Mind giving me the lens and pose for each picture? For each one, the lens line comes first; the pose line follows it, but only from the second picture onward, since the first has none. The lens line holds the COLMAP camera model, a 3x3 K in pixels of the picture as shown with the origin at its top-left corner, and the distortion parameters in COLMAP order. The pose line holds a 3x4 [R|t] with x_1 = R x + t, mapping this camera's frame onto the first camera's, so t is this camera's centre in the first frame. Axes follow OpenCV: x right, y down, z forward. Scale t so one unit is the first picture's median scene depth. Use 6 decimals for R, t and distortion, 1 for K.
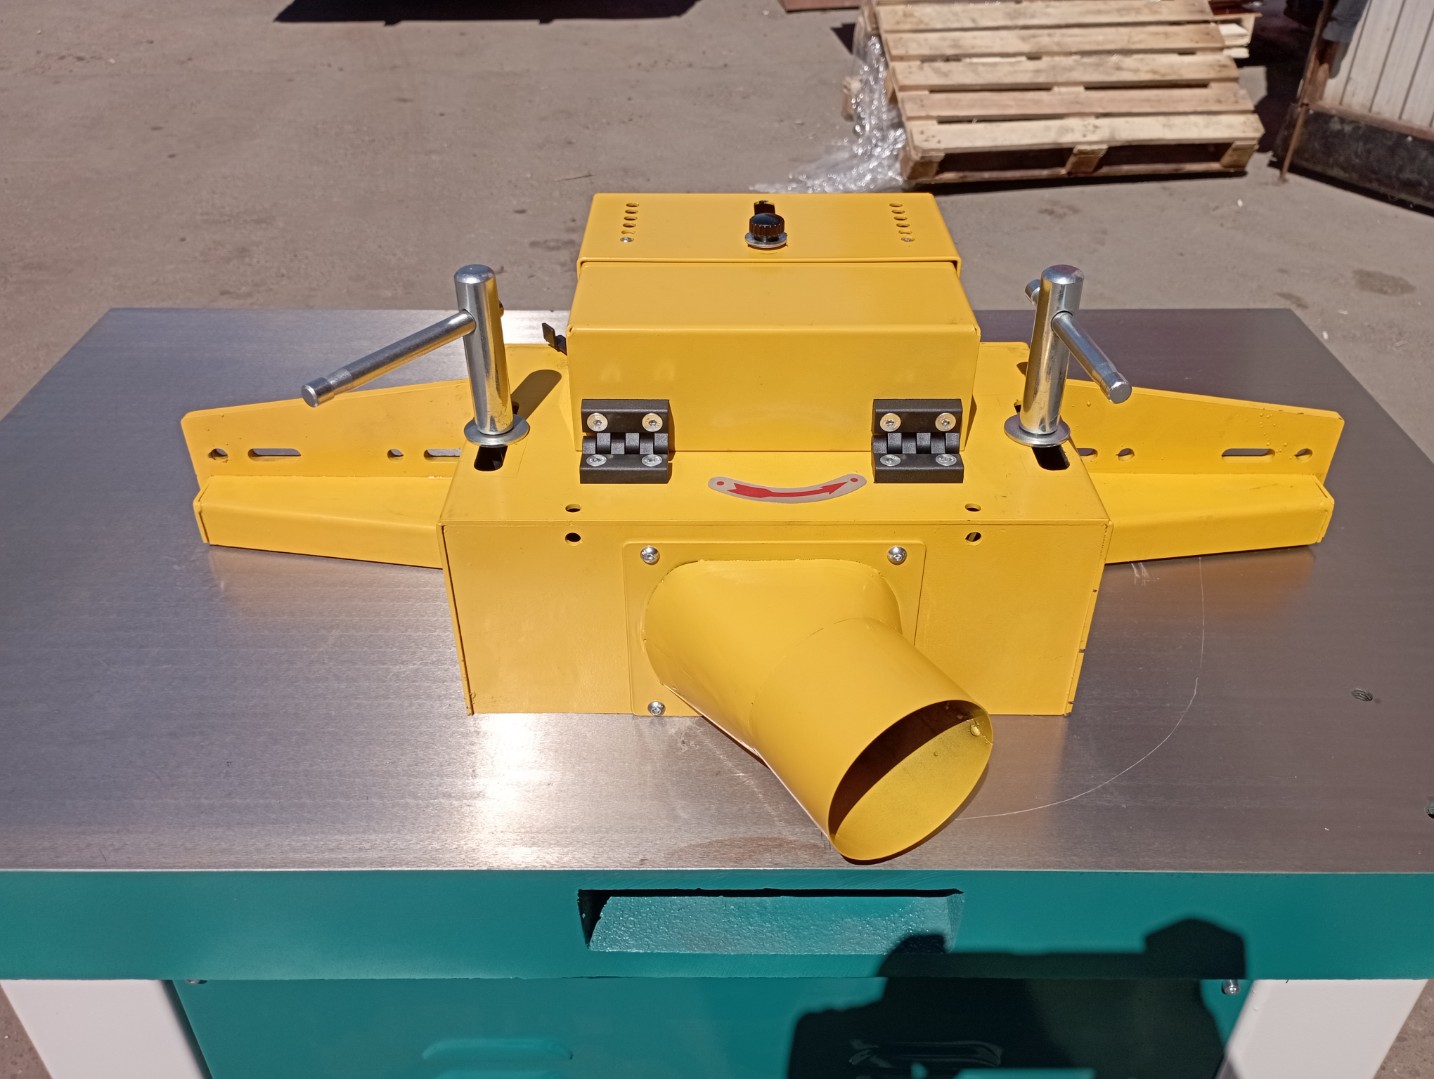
lens RADIAL K [[1165.2, 0, 677.5], [0, 1165.2, 531.0], [0, 0, 1]] dist [0.071808, -0.072033]
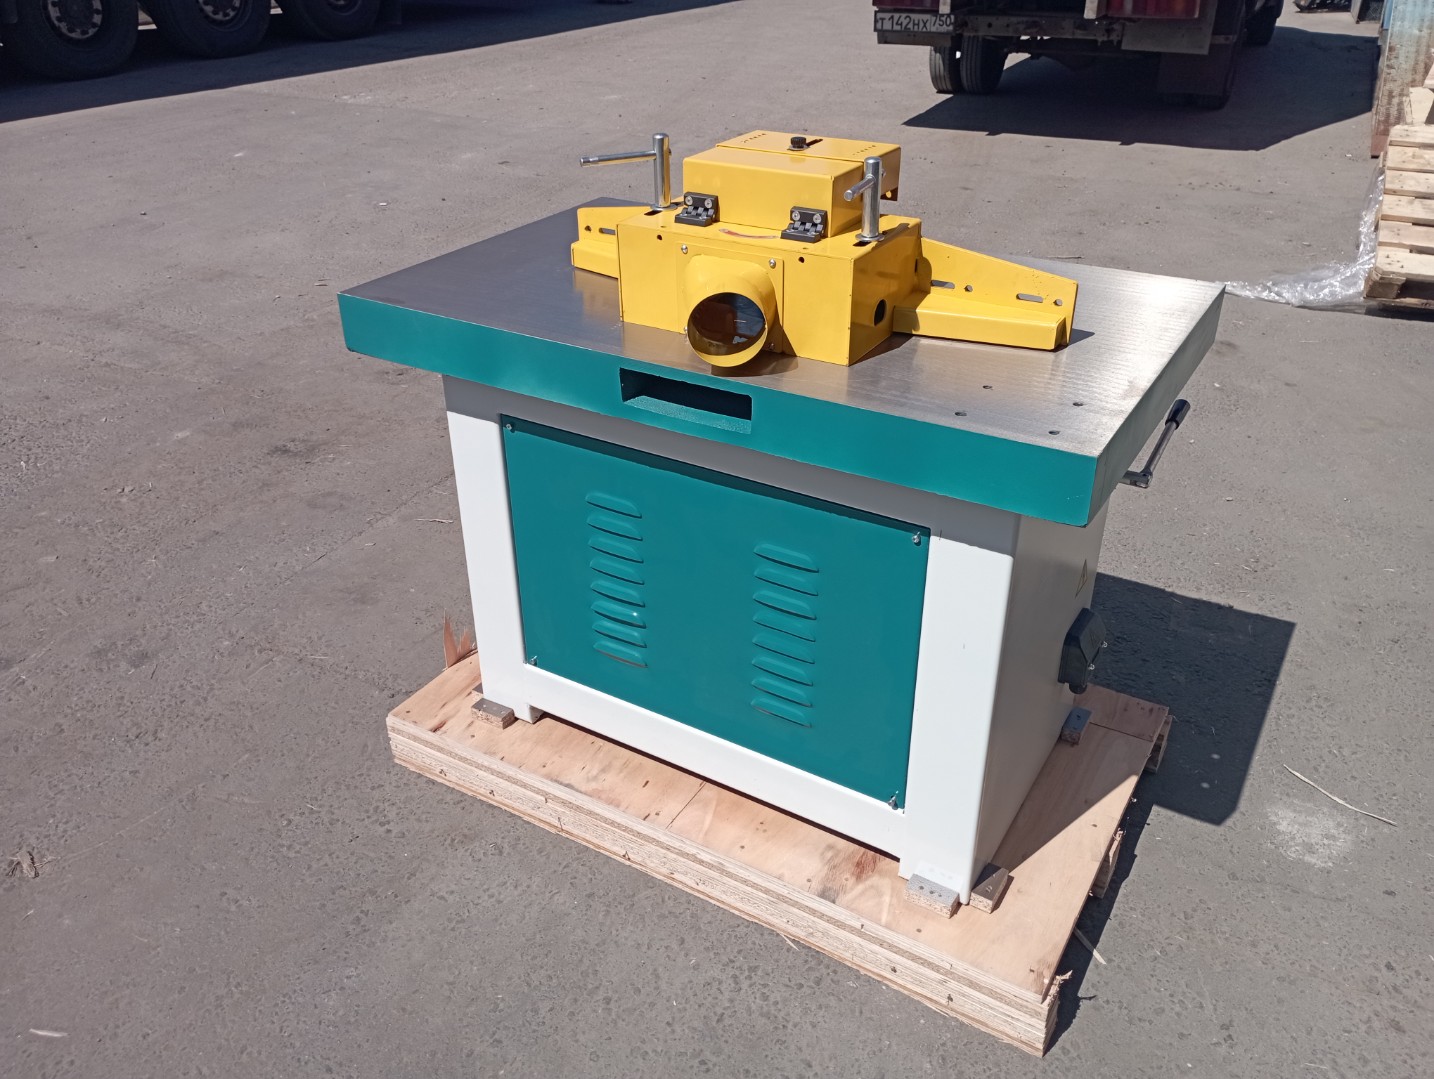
lens RADIAL K [[1141.9, 0, 717.0], [0, 1141.9, 539.5], [0, 0, 1]] dist [0.069501, -0.075679]
pose [[0.861436, 0.248922, -0.442680, 0.212715], [-0.286268, 0.957973, -0.018391, 0.106766], [0.419497, 0.142568, 0.896491, -0.178949]]
